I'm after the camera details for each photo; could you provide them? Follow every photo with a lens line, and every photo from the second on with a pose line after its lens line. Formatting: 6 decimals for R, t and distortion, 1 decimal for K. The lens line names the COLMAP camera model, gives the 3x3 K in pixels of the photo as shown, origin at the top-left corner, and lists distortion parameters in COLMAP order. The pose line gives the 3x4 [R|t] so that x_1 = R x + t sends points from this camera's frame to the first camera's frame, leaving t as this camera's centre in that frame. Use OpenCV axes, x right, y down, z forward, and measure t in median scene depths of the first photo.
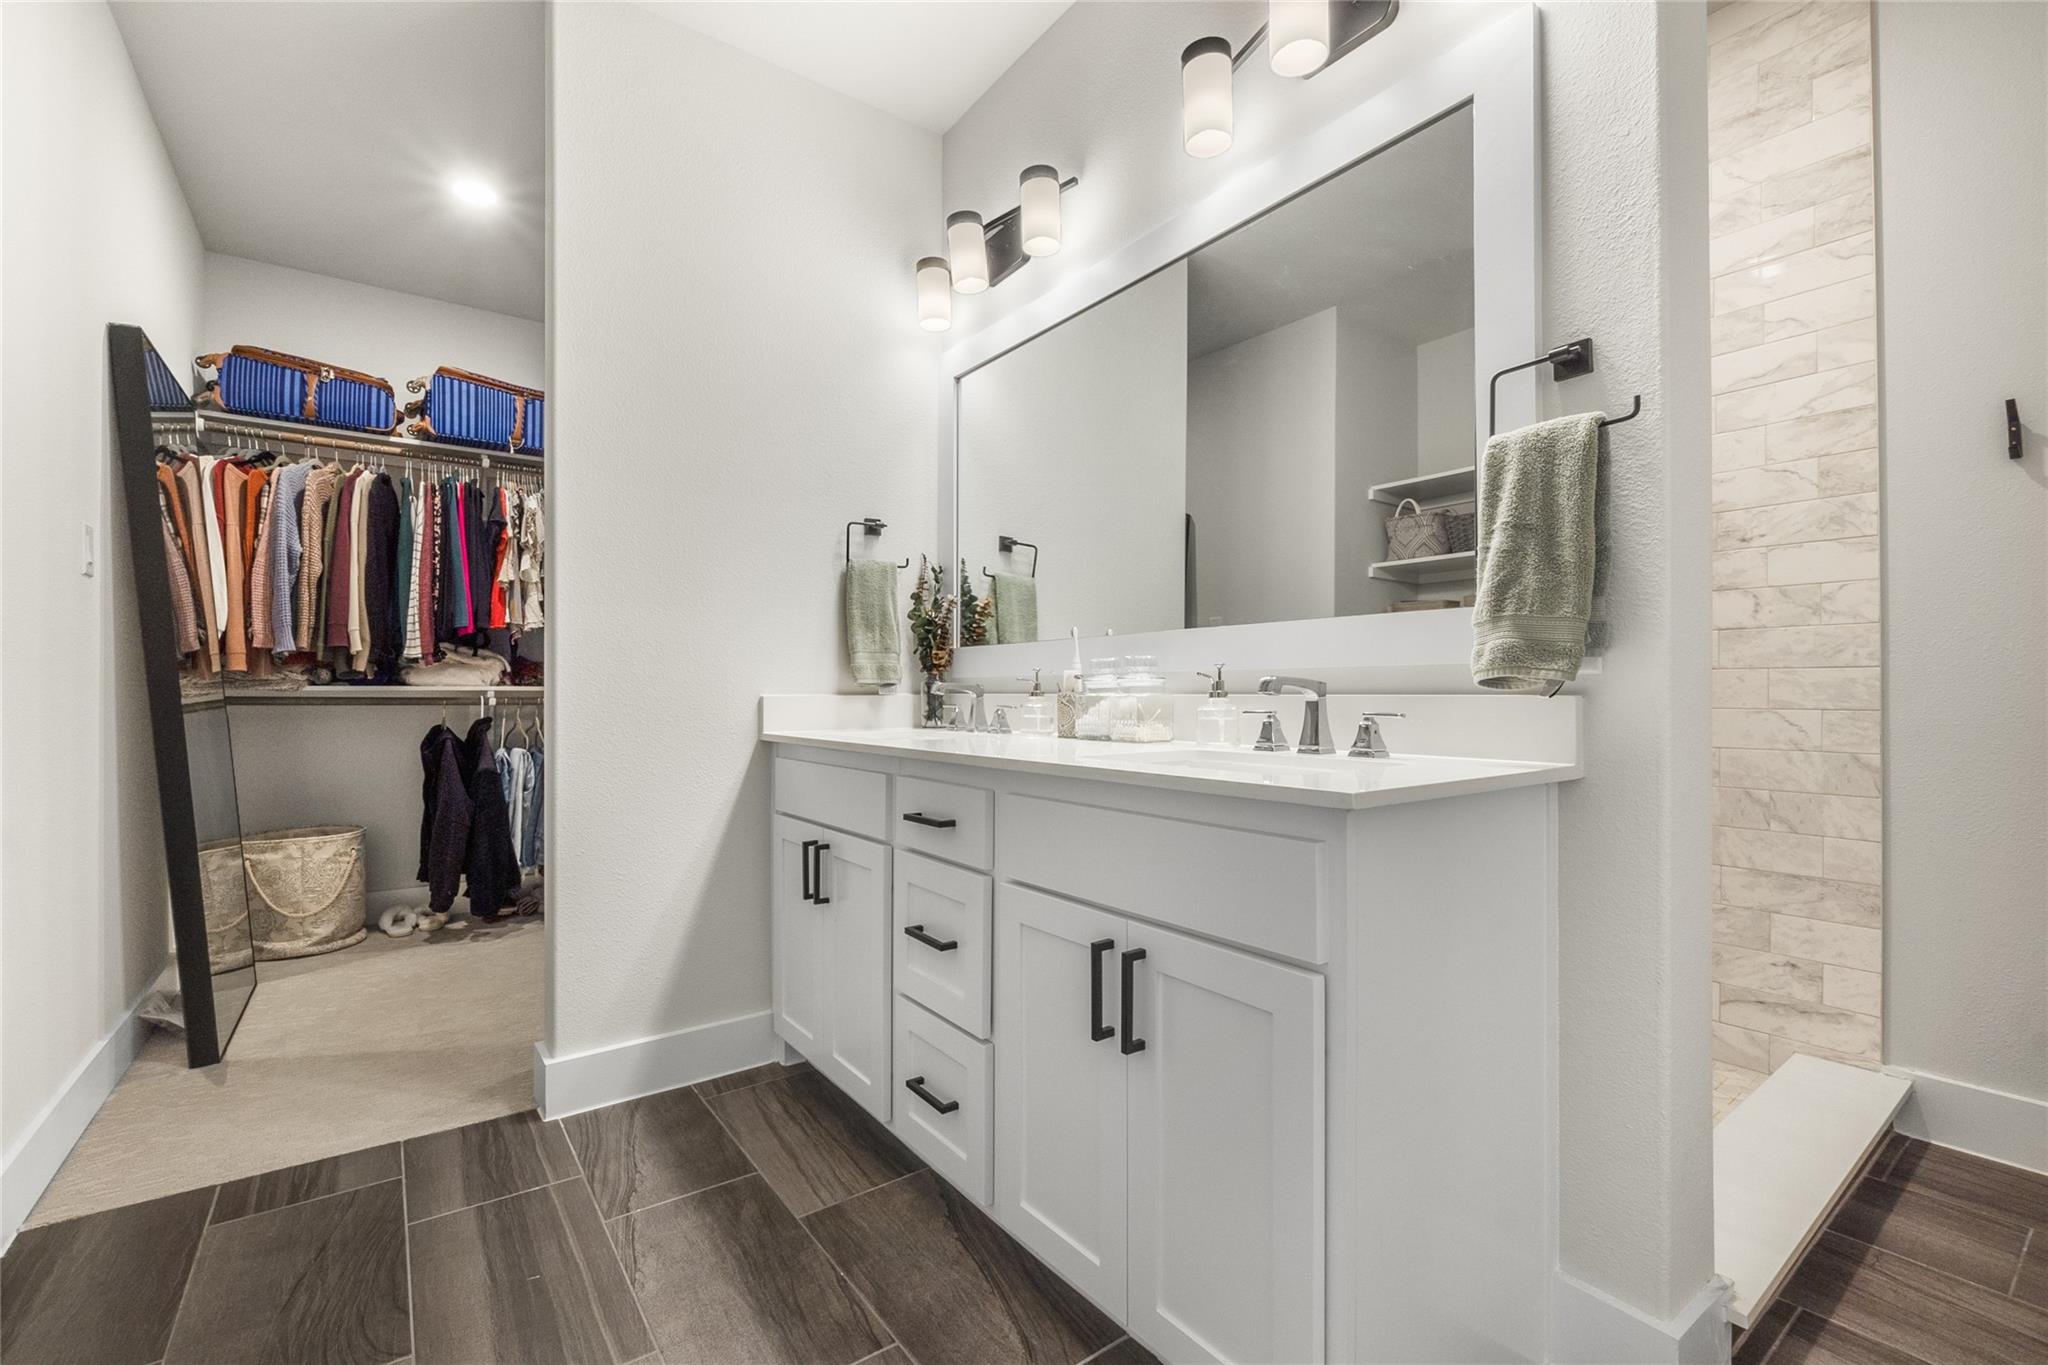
lens RADIAL K [[893.1, 0, 1018.3], [0, 893.1, 686.5], [0, 0, 1]] dist [0.003541, 0.000707]
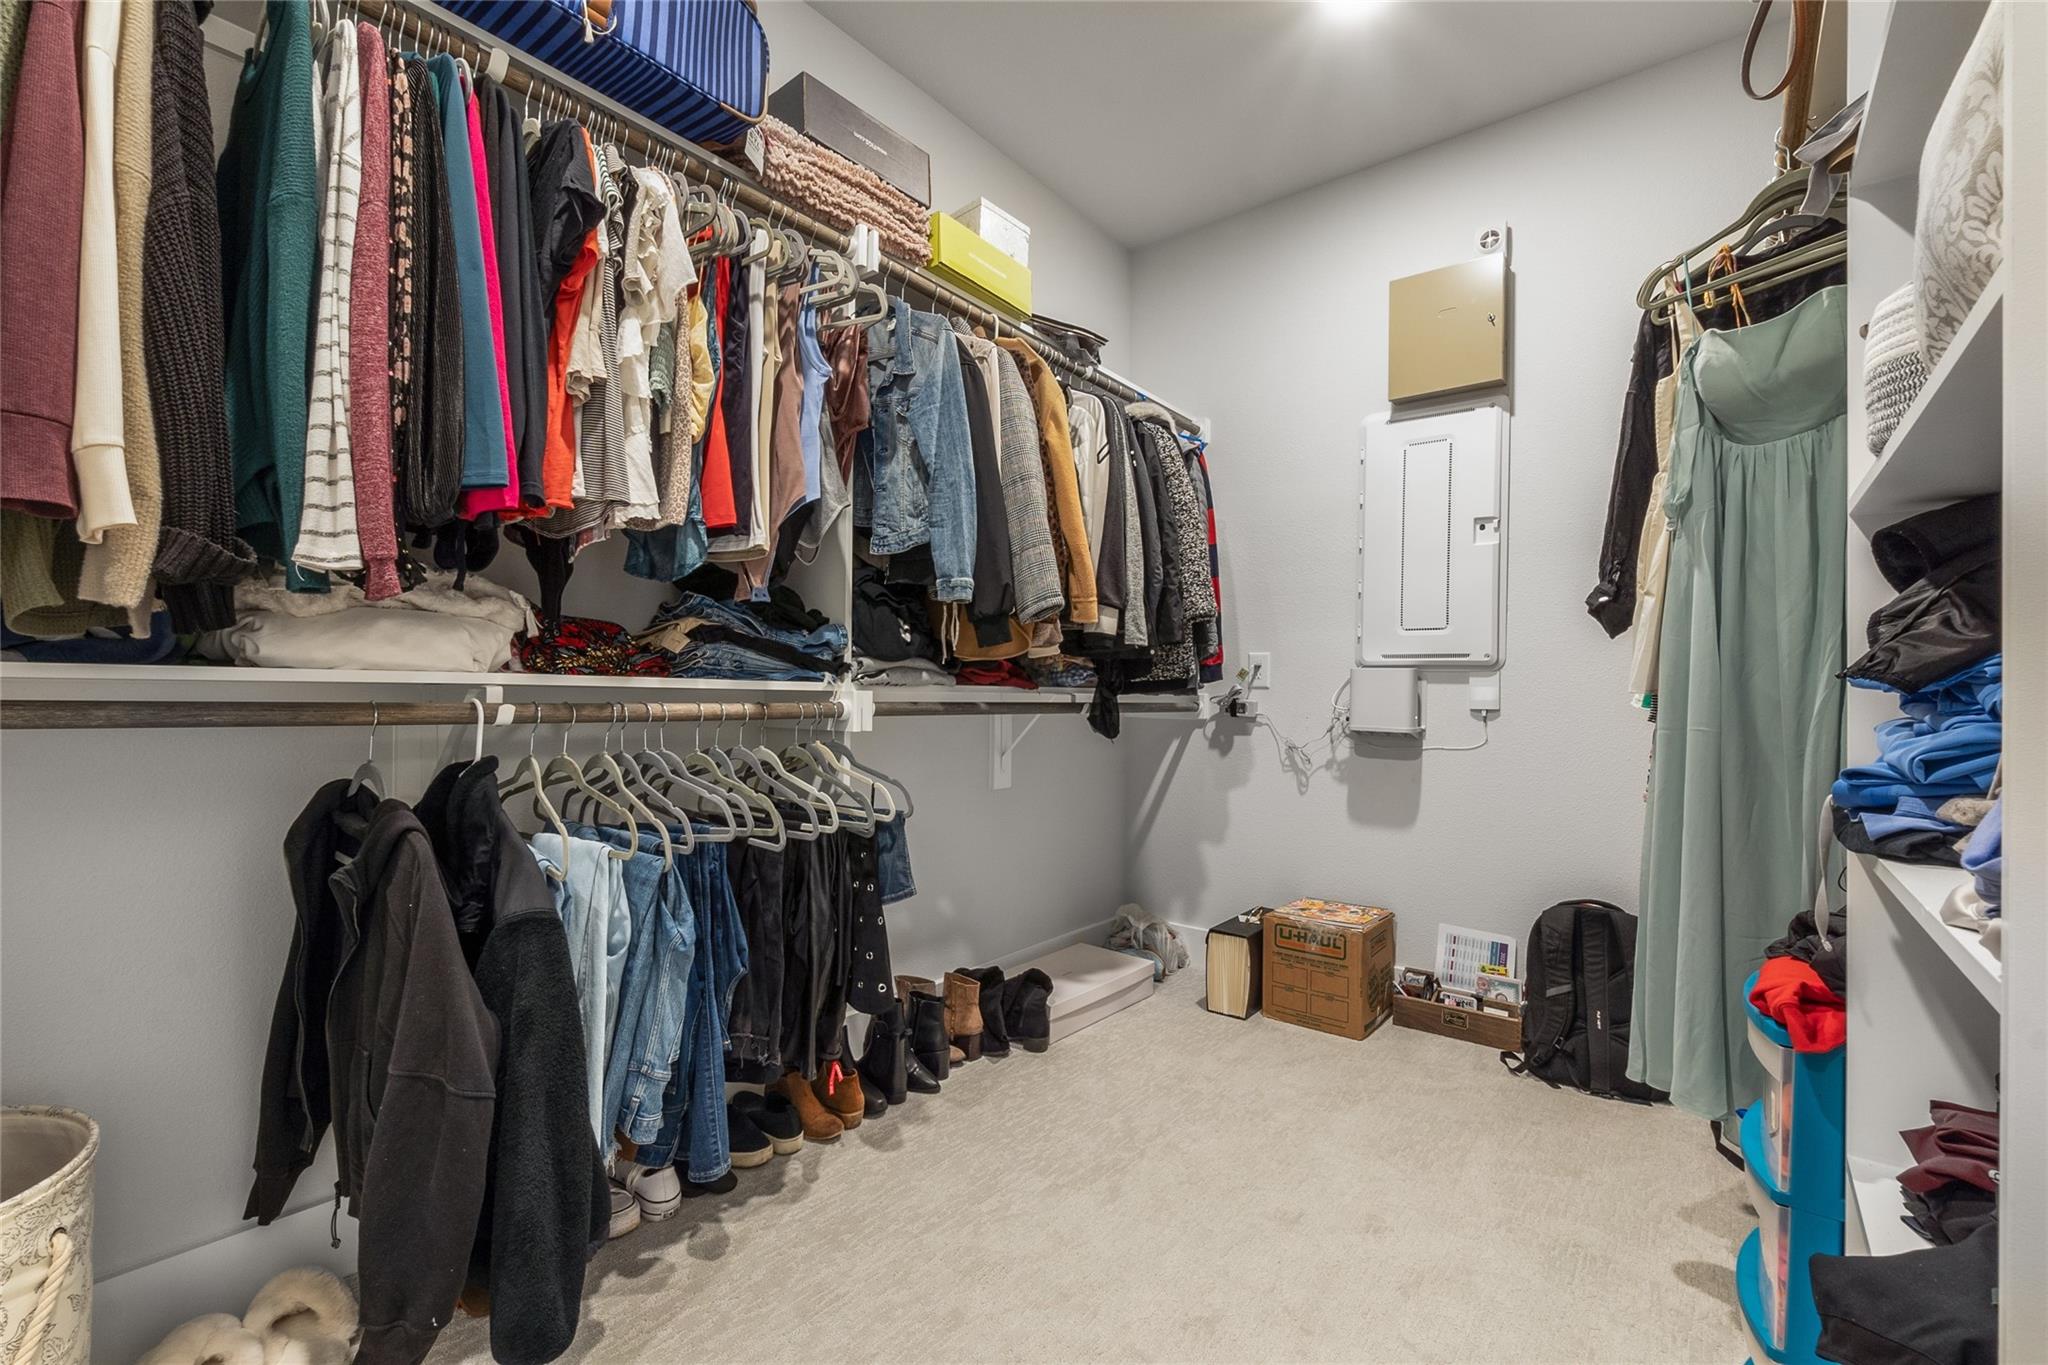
lens RADIAL K [[893.1, 0, 1027.2], [0, 893.1, 685.1], [0, 0, 1]] dist [0.003541, 0.000707]
pose [[0.972044, 0.013623, 0.234402, -0.506542], [-0.012818, 0.999906, -0.004955, 0.004408], [-0.234447, 0.001812, 0.972127, 0.640434]]
